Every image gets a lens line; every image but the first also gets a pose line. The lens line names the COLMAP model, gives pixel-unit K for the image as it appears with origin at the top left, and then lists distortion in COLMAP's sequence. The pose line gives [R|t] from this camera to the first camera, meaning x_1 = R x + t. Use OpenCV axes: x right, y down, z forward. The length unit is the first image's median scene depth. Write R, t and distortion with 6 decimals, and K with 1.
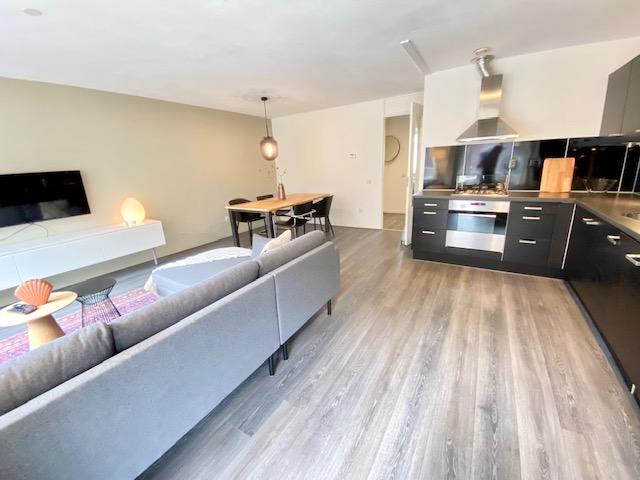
lens RADIAL K [[256.9, 0, 318.5], [0, 256.9, 236.0], [0, 0, 1]] dist [0.004442, -0.012588]
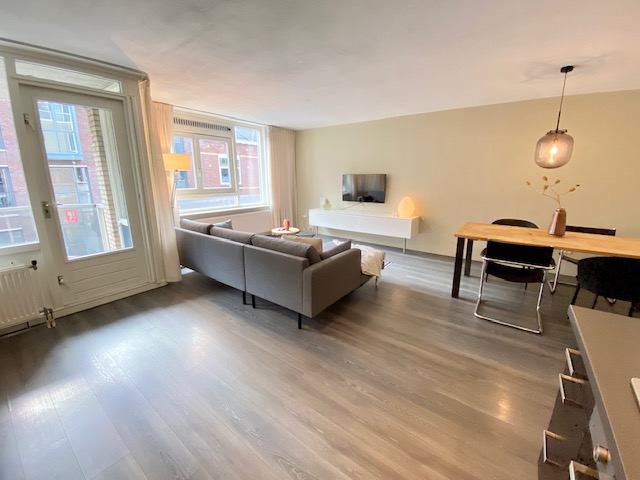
lens RADIAL K [[256.9, 0, 319.9], [0, 256.9, 236.1], [0, 0, 1]] dist [0.004442, -0.012588]
pose [[-0.075633, 0.270771, -0.959668, 0.753933], [-0.260741, 0.923568, 0.281135, -0.276814], [0.962442, 0.271488, 0.000749, 0.814727]]
